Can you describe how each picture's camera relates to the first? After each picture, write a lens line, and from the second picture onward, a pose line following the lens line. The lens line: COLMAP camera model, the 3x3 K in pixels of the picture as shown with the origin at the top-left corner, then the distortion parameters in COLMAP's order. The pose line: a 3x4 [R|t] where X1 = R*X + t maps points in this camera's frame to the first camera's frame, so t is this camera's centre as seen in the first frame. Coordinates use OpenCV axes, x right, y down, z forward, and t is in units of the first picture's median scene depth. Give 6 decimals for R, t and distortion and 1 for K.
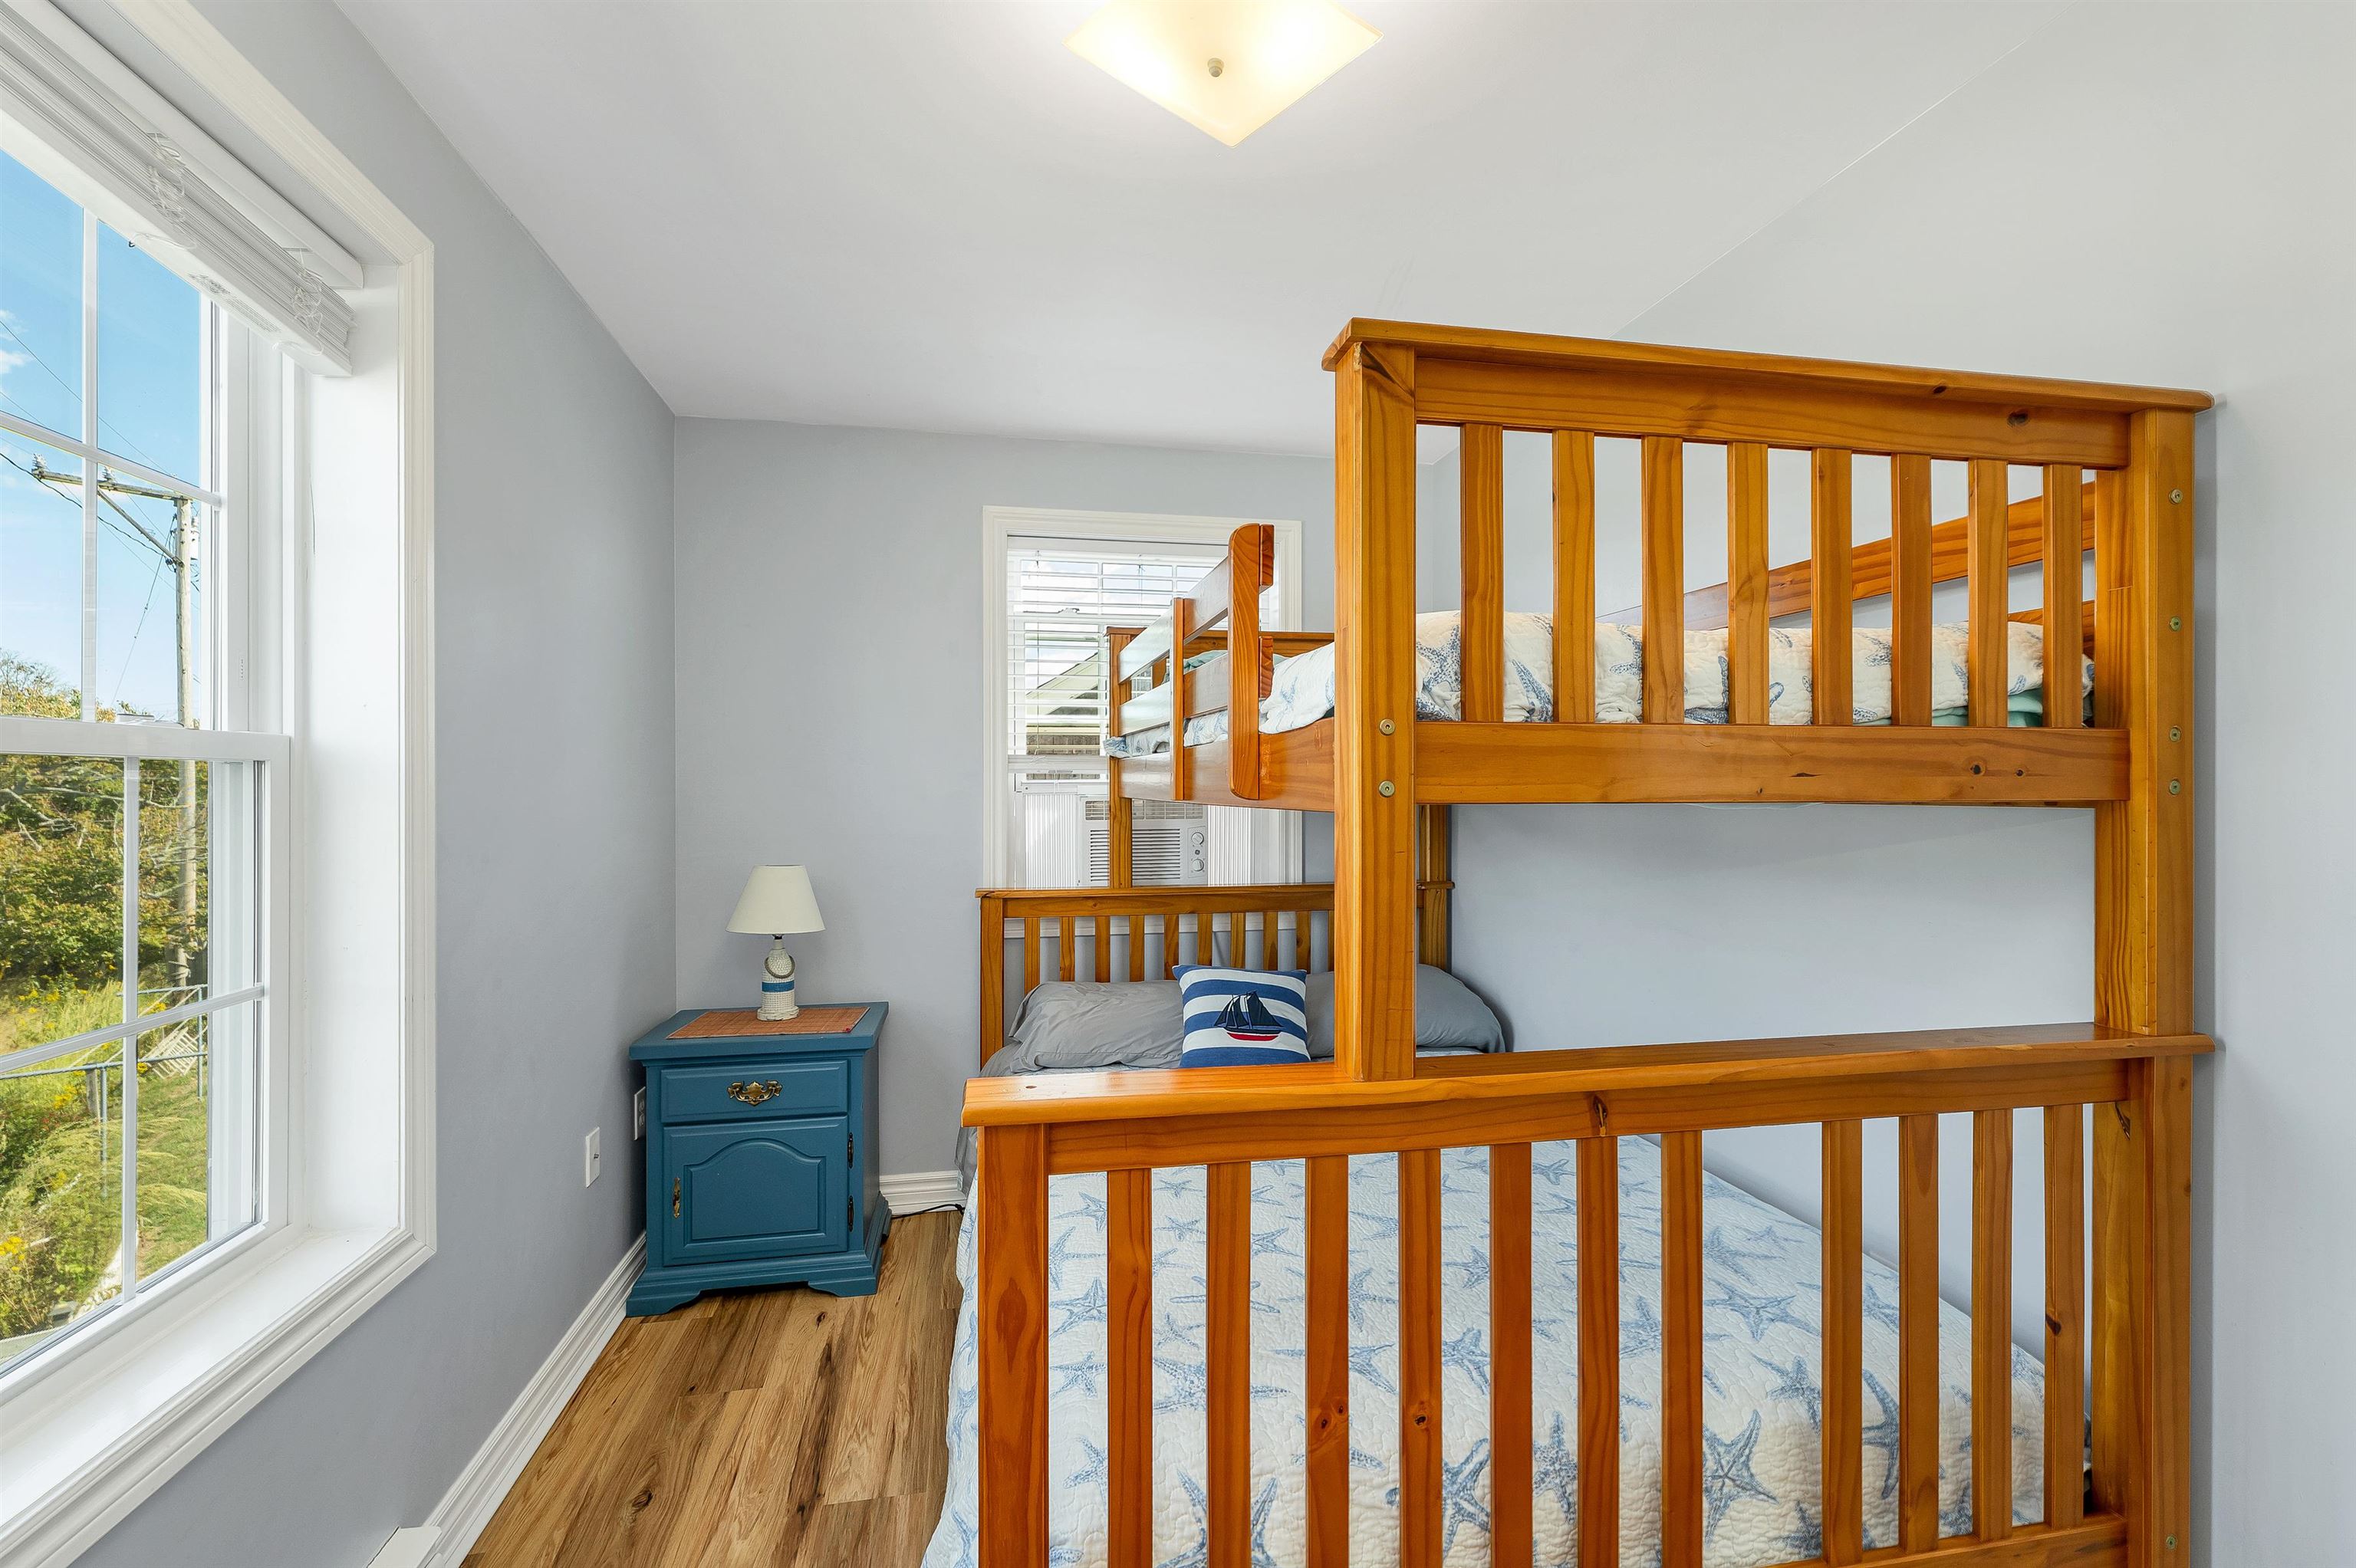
lens RADIAL K [[997.4, 0, 1178.0], [0, 997.4, 784.0], [0, 0, 1]] dist [-0.001149, 0.000048]
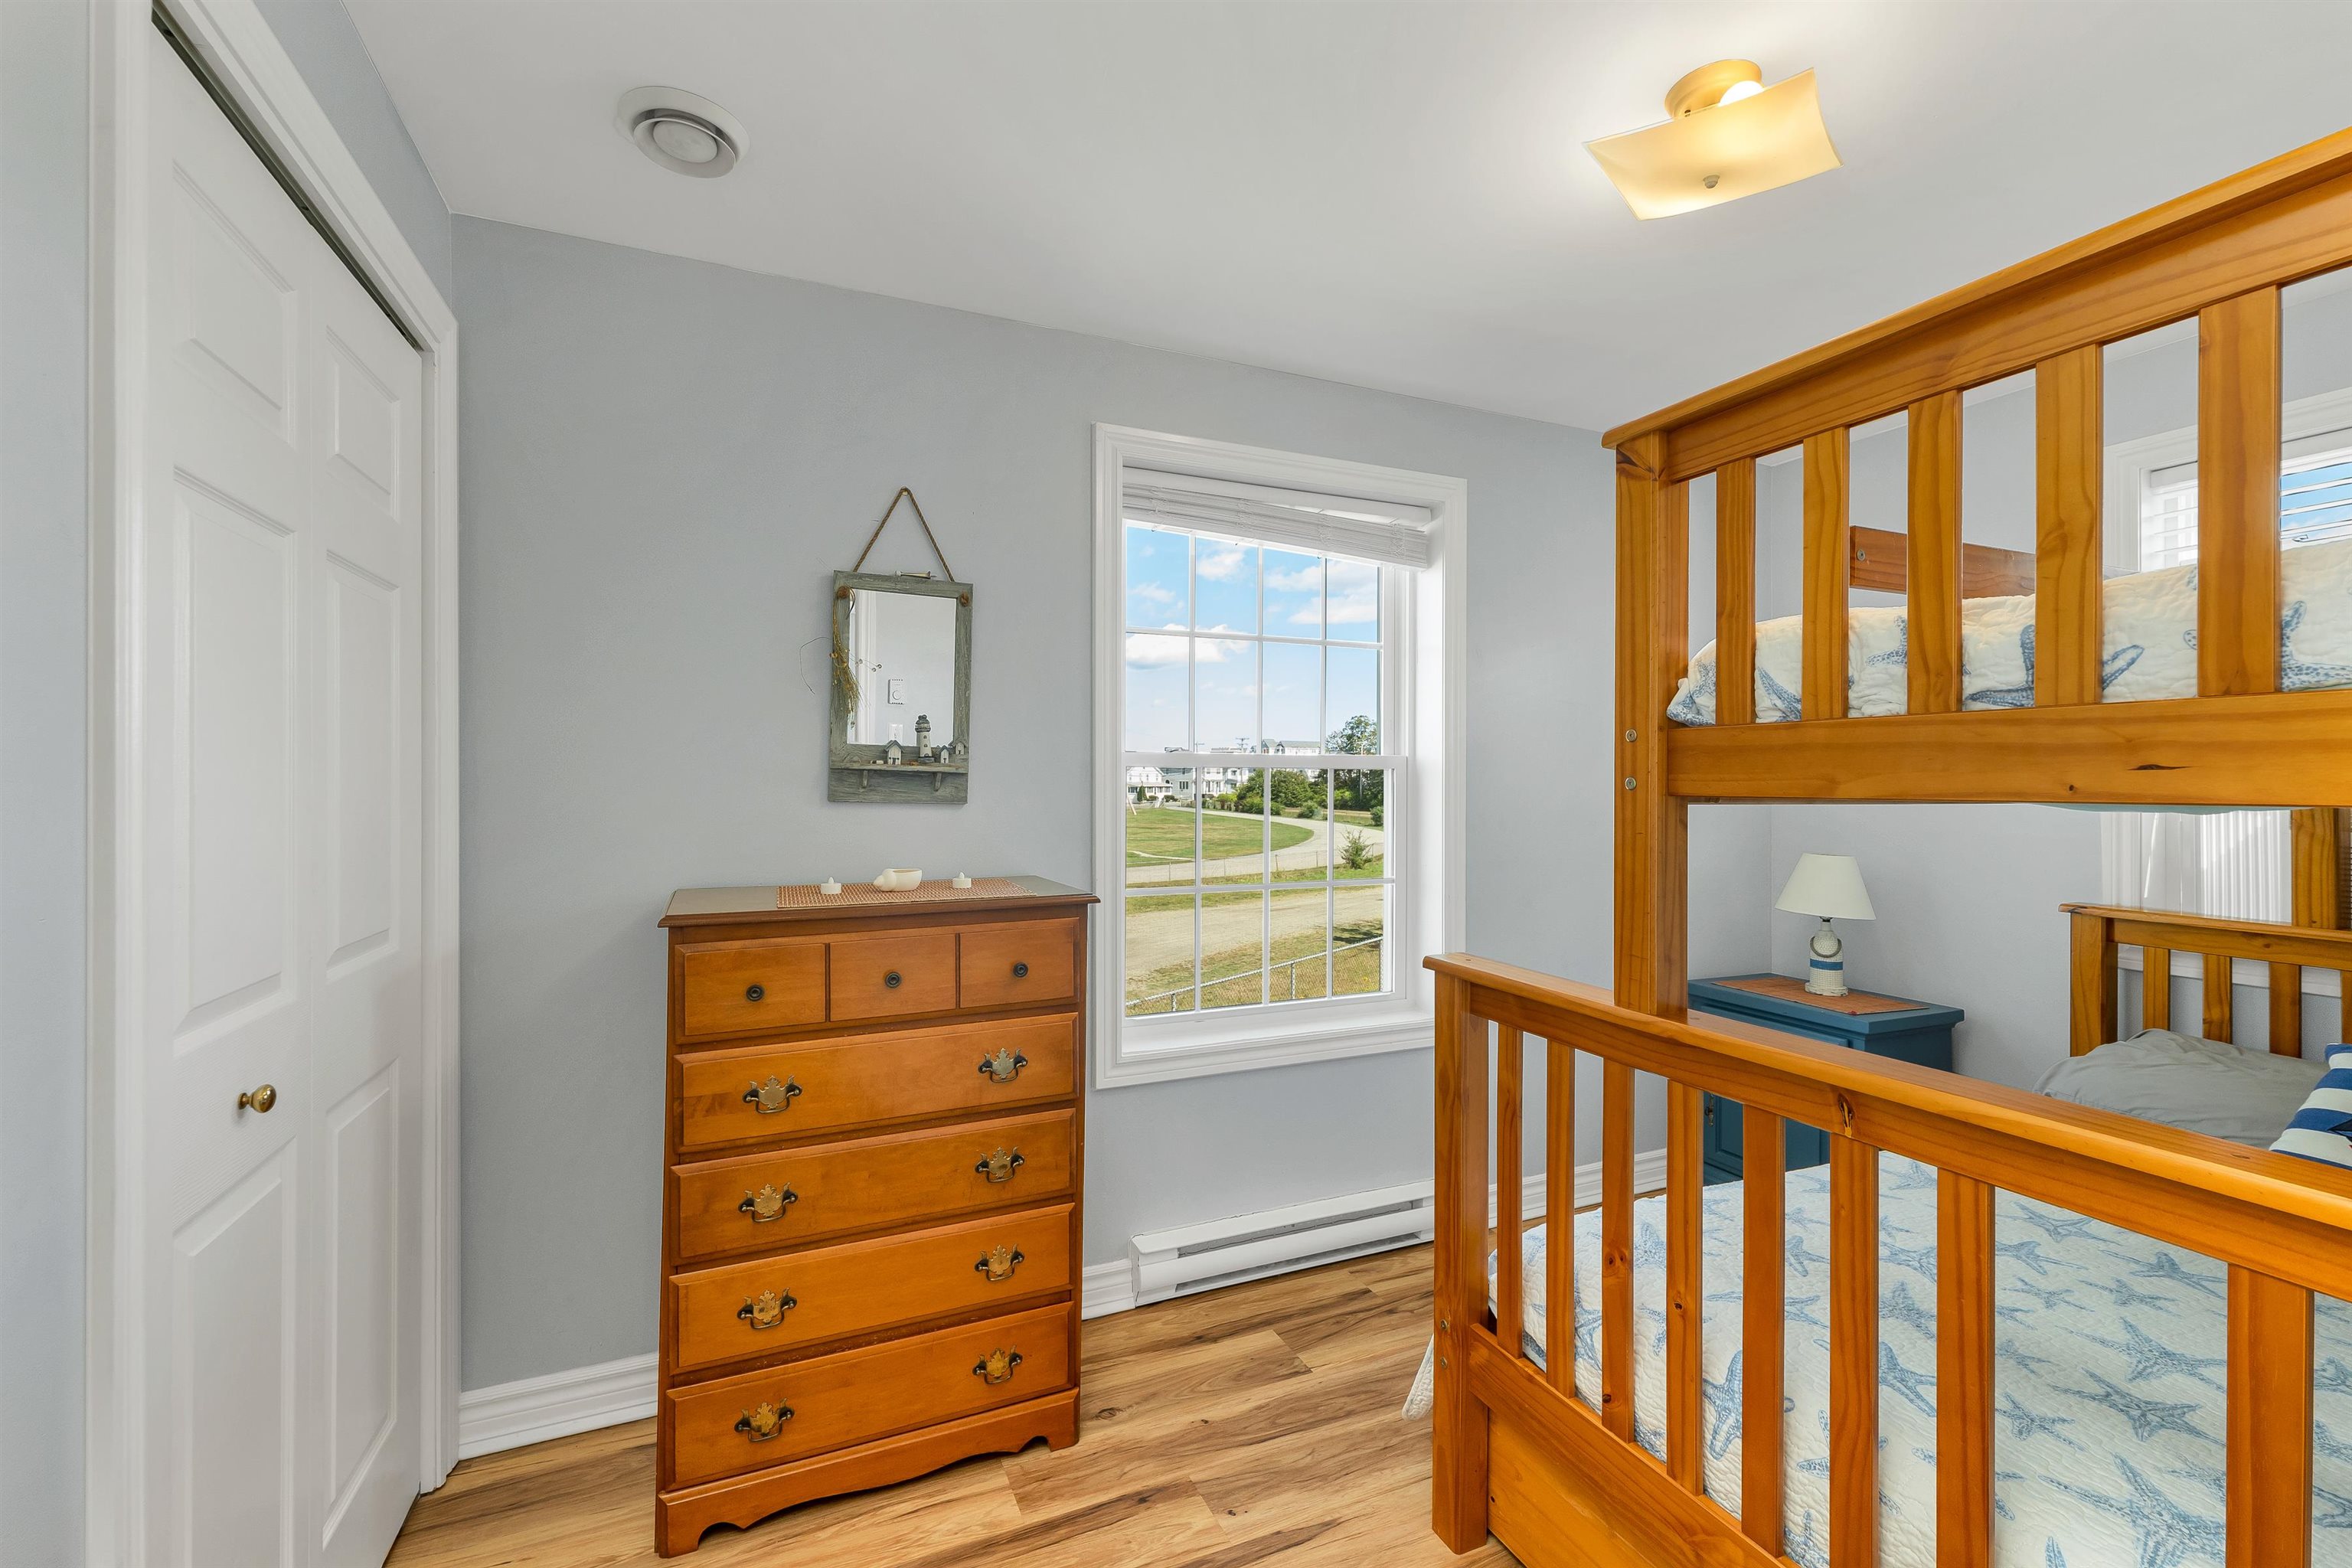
lens RADIAL K [[990.4, 0, 1177.6], [0, 990.4, 776.5], [0, 0, 1]] dist [0.001565, 0.000229]
pose [[0.217382, -0.005812, -0.976069, 1.225455], [-0.001165, 0.999980, -0.006213, 0.003797], [0.976086, 0.002488, 0.217370, 0.135701]]
